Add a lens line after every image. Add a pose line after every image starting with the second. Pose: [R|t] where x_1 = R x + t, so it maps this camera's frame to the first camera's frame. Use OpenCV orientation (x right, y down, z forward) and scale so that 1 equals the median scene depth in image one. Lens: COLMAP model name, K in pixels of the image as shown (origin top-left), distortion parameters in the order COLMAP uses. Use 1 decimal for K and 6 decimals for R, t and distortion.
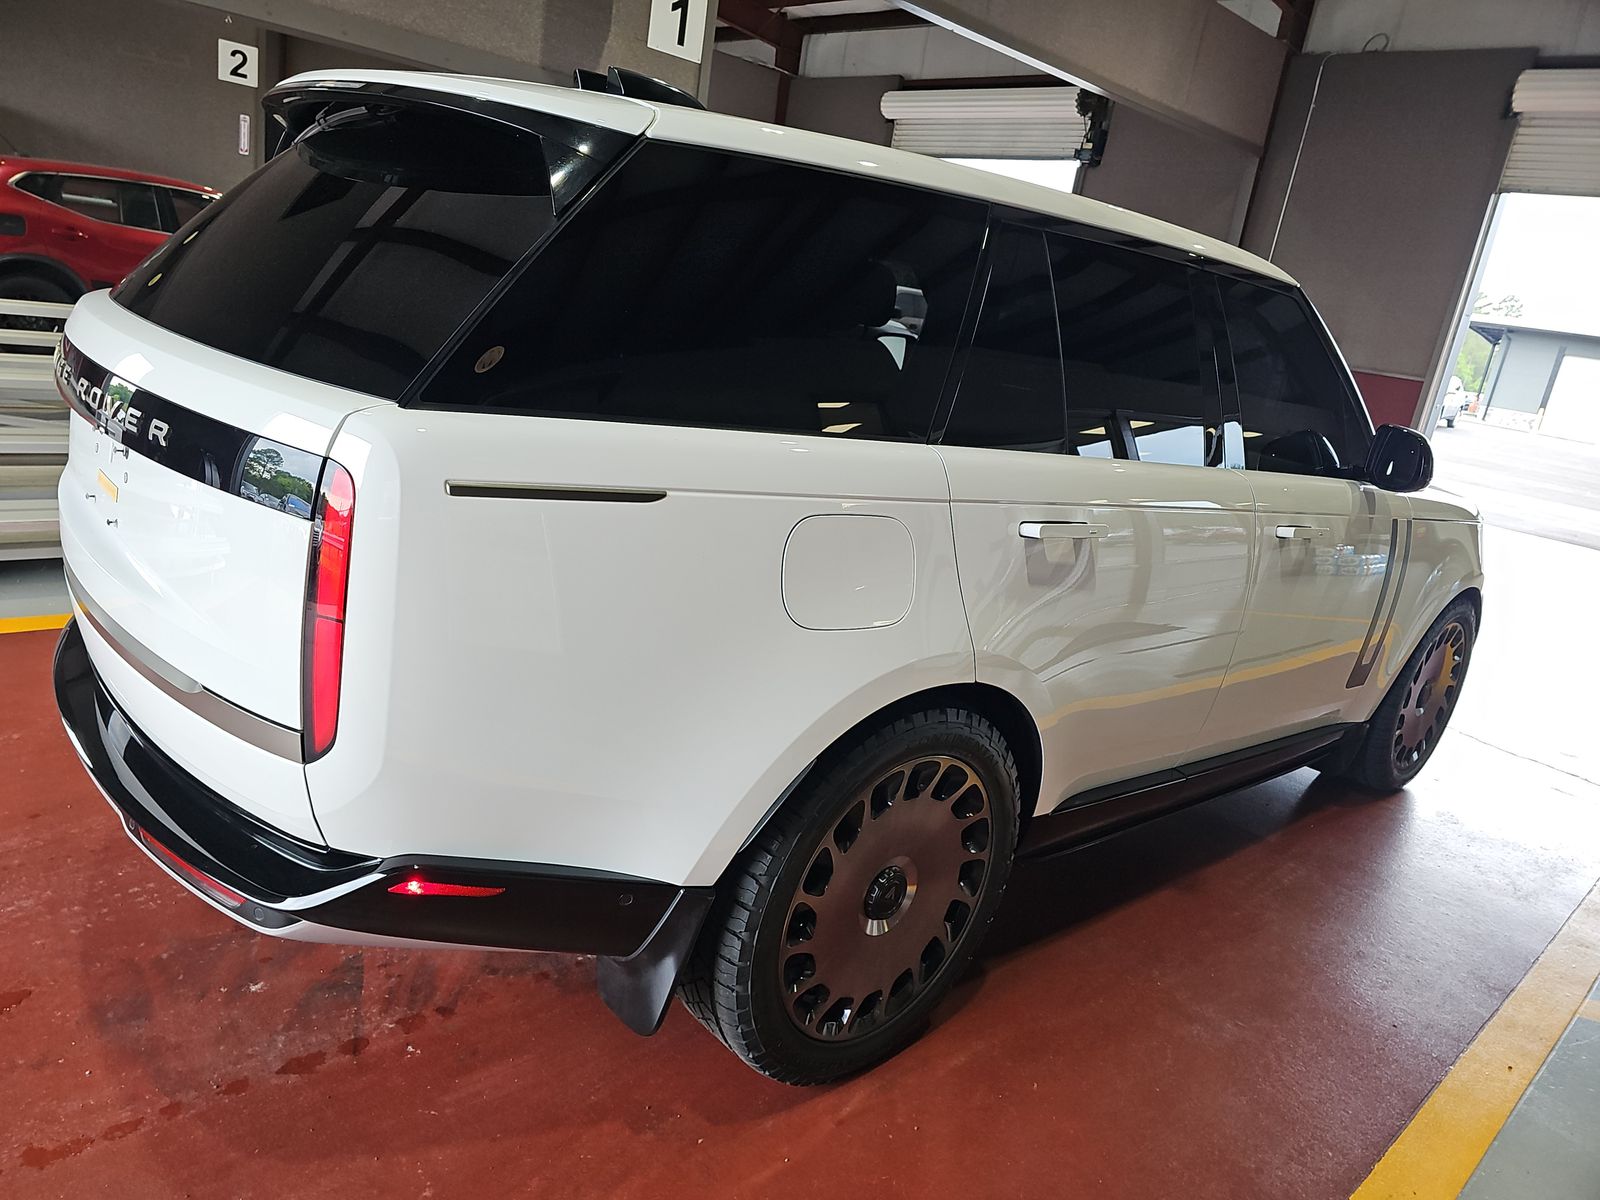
lens RADIAL K [[1051.2, 0, 779.0], [0, 1051.2, 600.2], [0, 0, 1]] dist [0.003149, -0.005557]
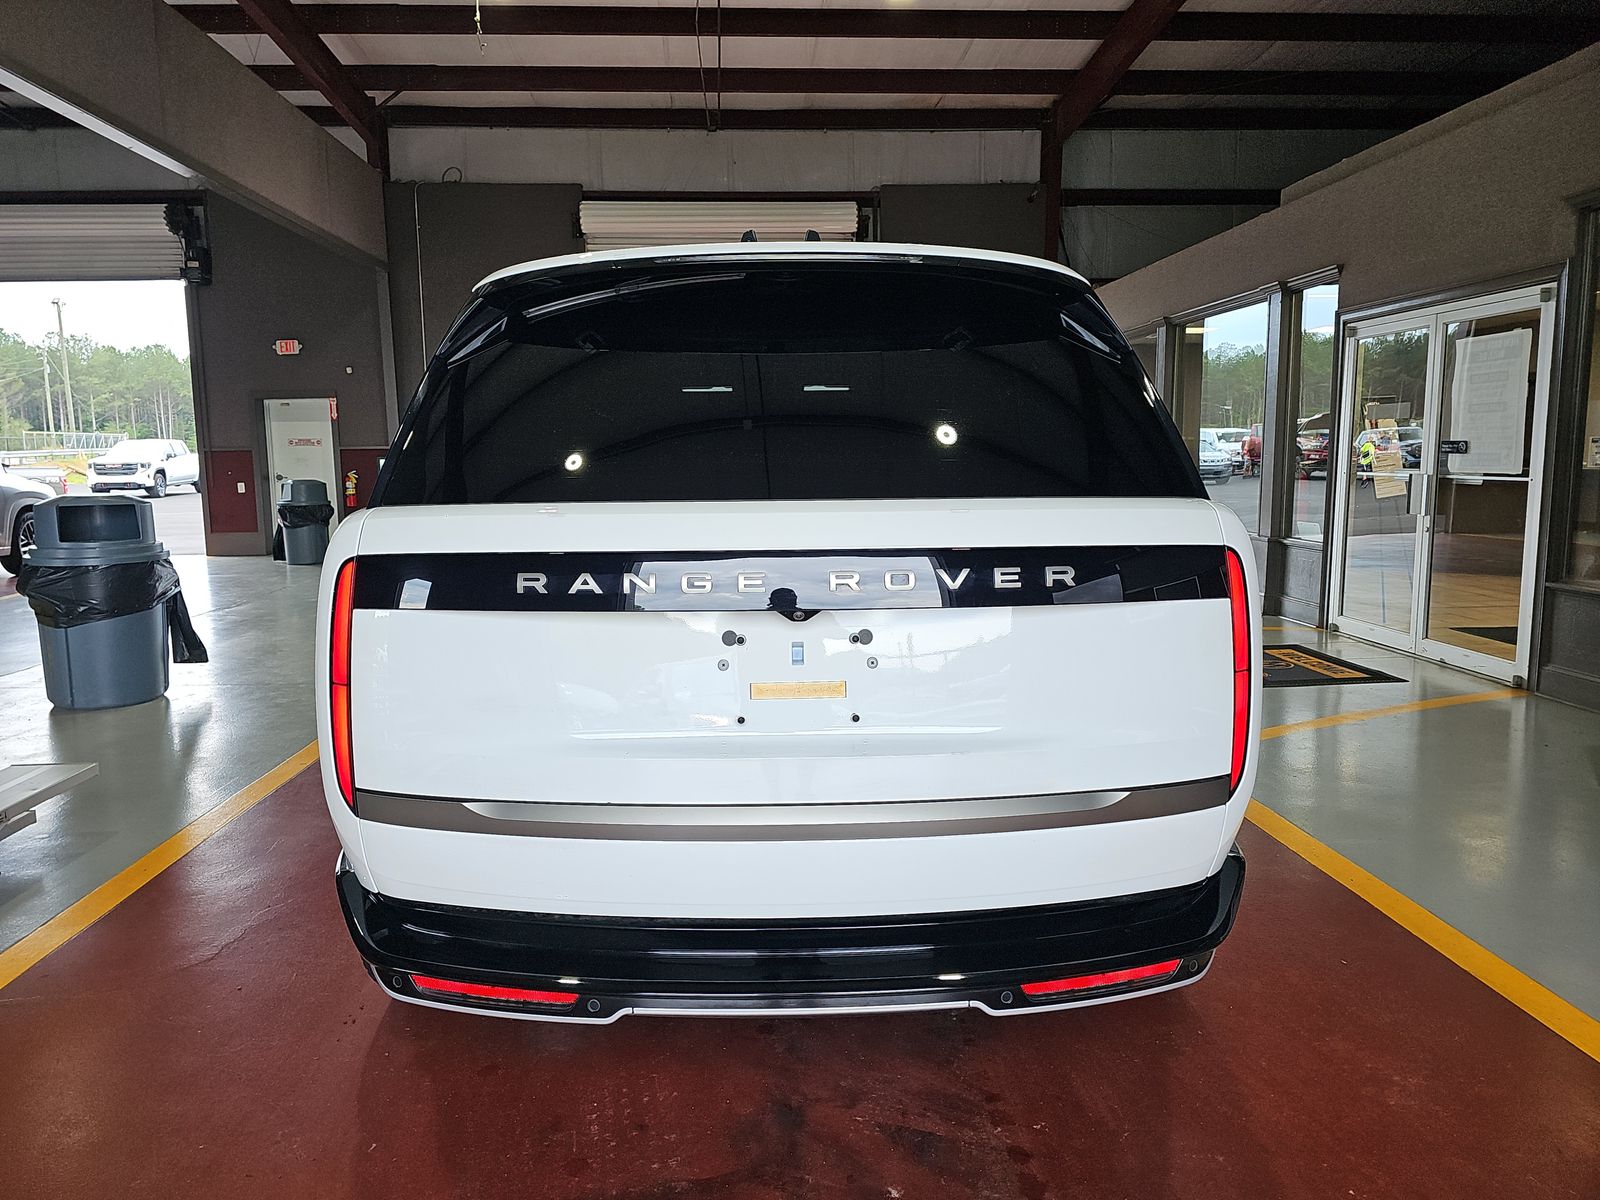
lens RADIAL K [[1051.2, 0, 779.0], [0, 1051.2, 600.2], [0, 0, 1]] dist [0.003149, -0.005557]
pose [[0.628973, -0.252409, 0.735311, -1.056596], [0.320237, 0.945975, 0.050798, -0.182921], [-0.708407, 0.203523, 0.675823, 0.347797]]
